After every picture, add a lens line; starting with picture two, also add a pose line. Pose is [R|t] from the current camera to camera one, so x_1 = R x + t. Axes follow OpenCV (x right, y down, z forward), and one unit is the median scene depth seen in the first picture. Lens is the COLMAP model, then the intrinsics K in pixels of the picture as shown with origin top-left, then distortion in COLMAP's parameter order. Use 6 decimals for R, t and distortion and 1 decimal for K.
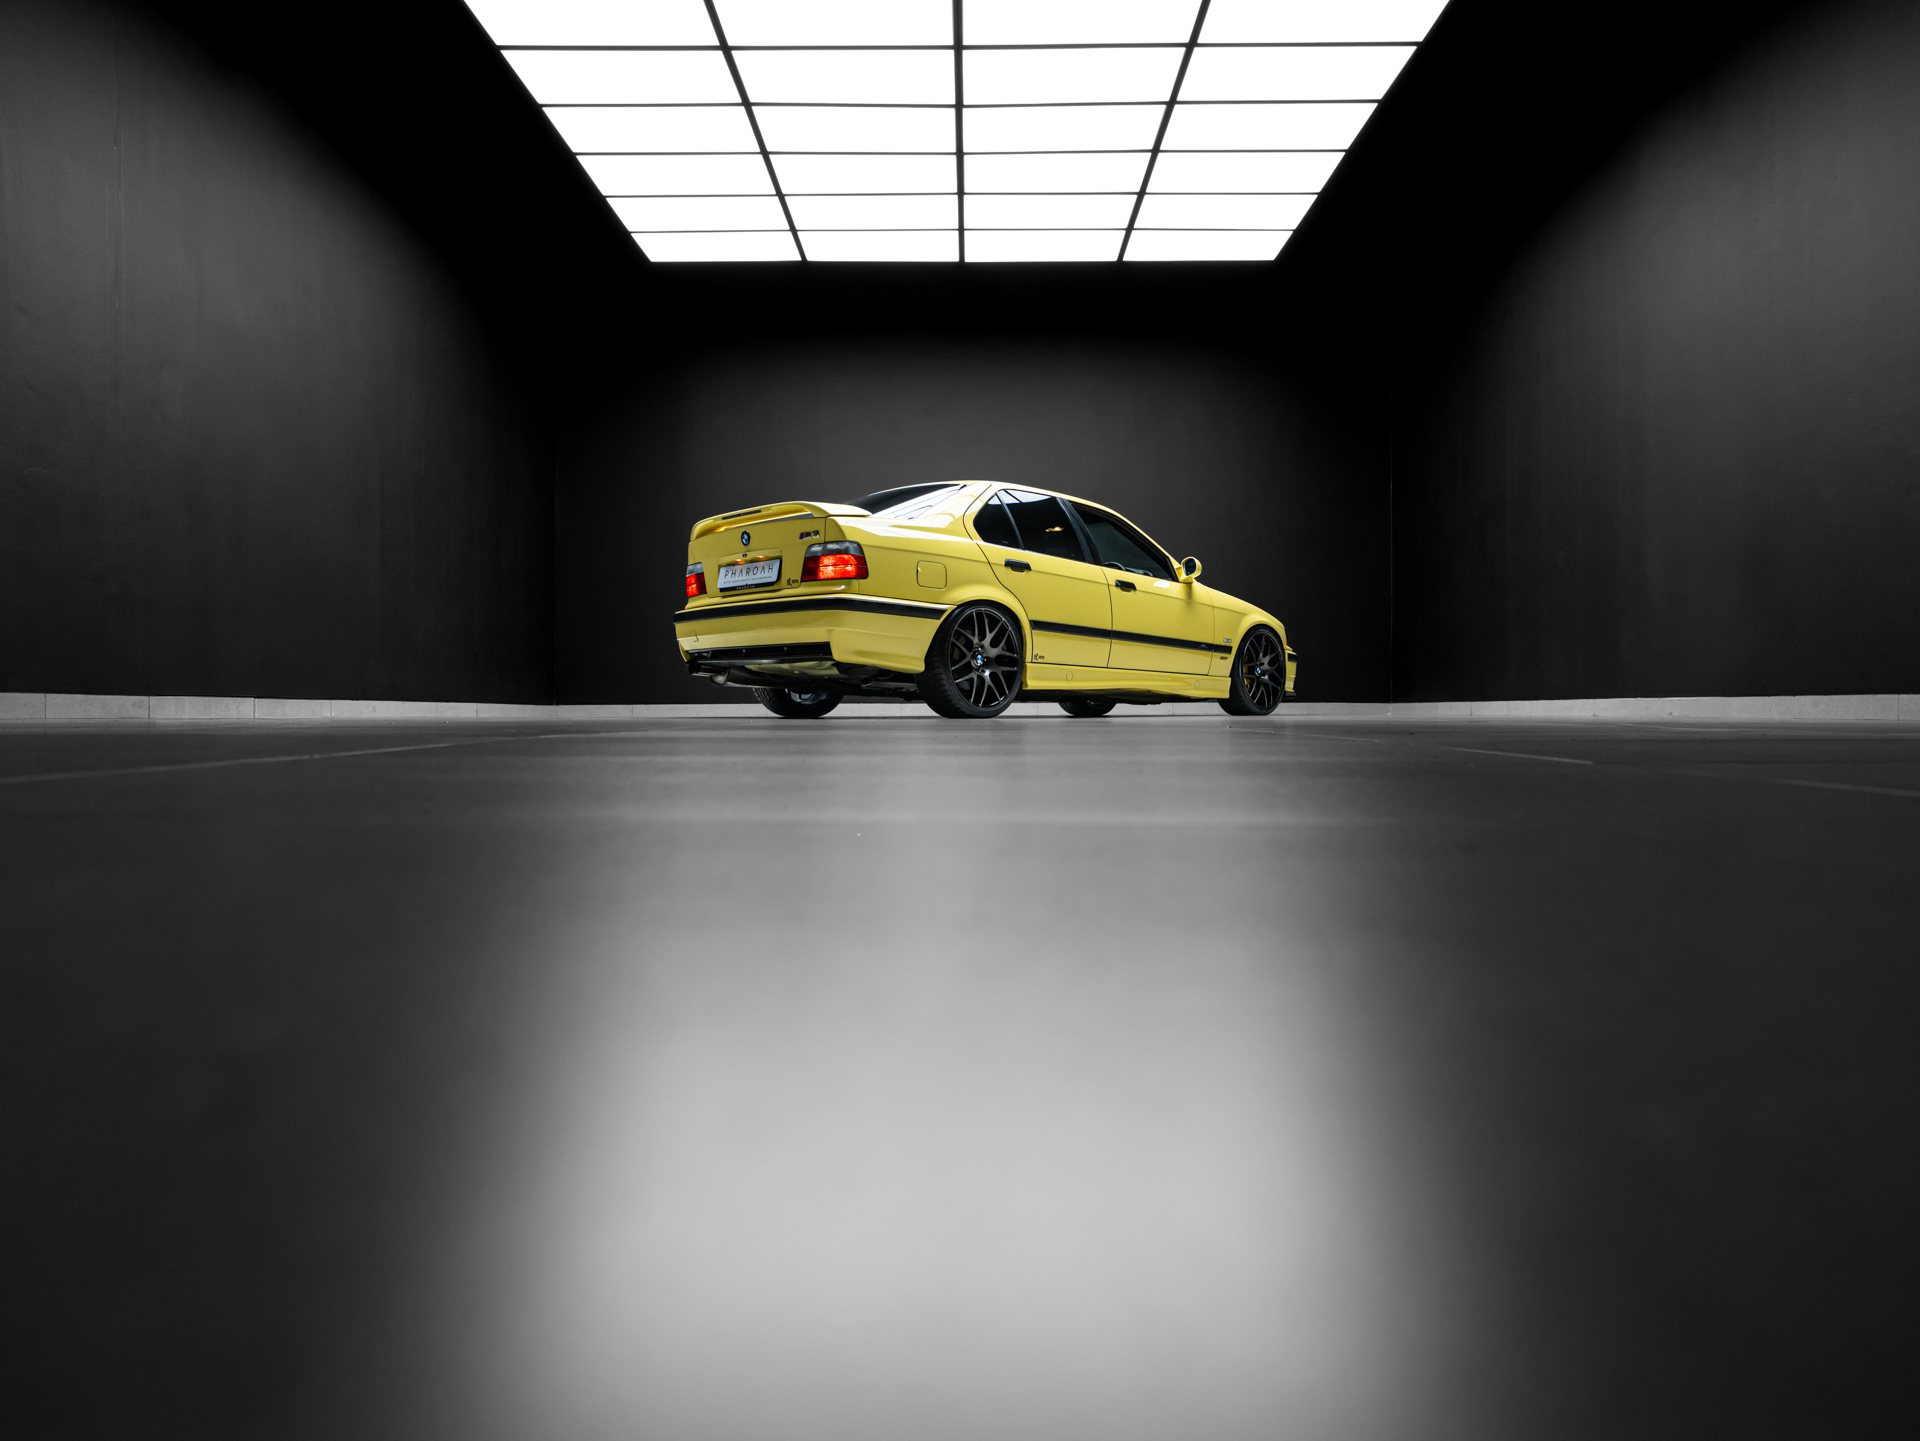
lens RADIAL K [[1220.9, 0, 960.0], [0, 1220.9, 720.5], [0, 0, 1]] dist [-0.059111, 0.053965]
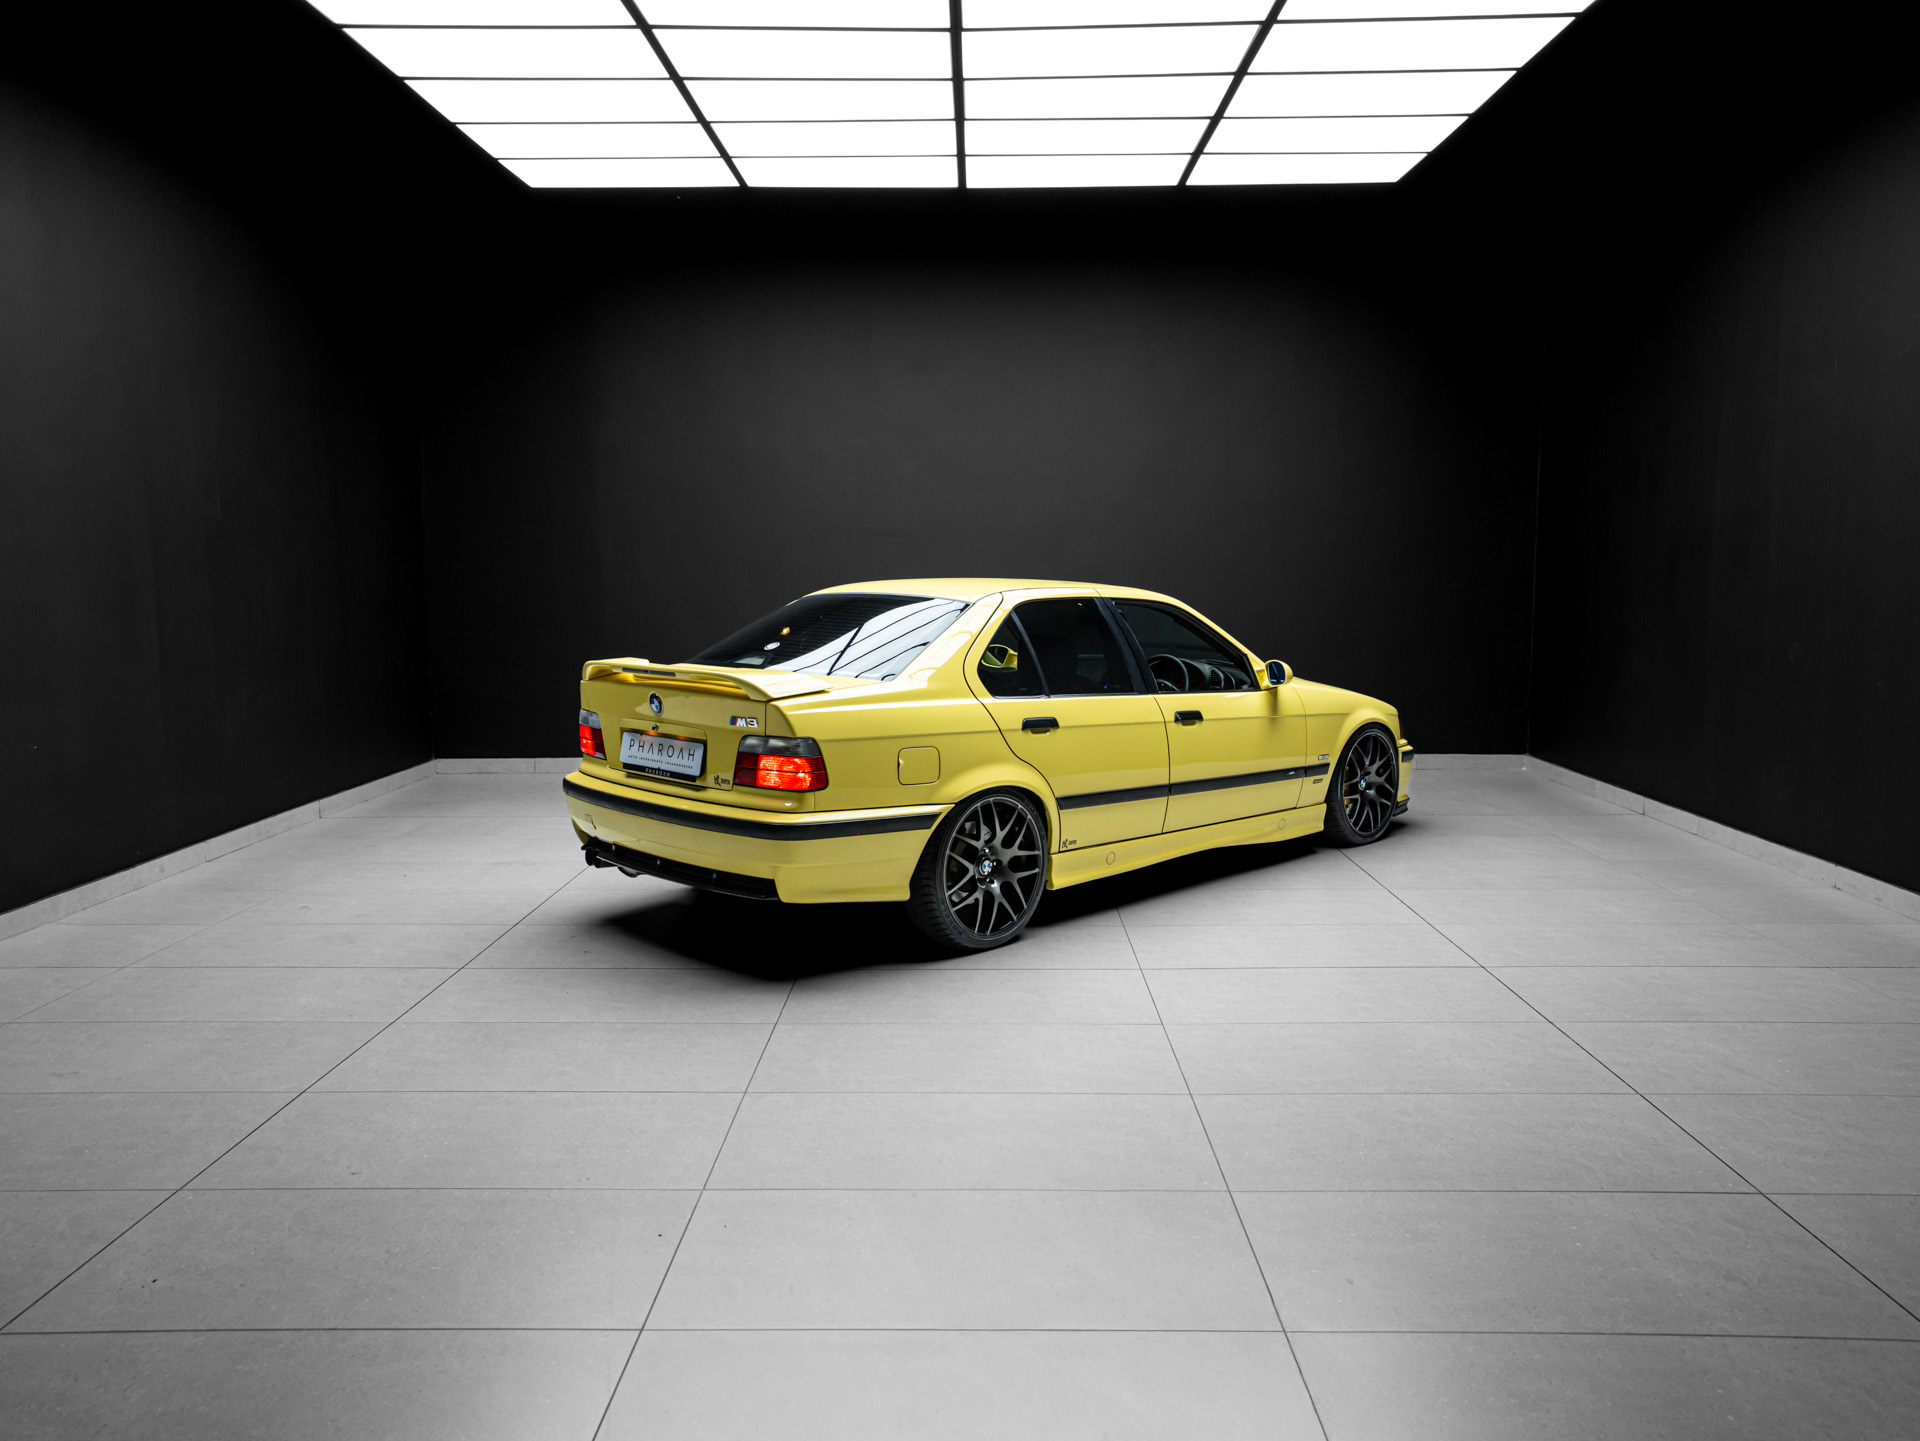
lens RADIAL K [[1449.7, 0, 959.3], [0, 1449.7, 720.3], [0, 0, 1]] dist [-0.002116, 0.003114]
pose [[0.999987, -0.002979, -0.004203, 0.003519], [0.003387, 0.994917, 0.100638, -0.213651], [0.003882, -0.100651, 0.994914, 0.154501]]
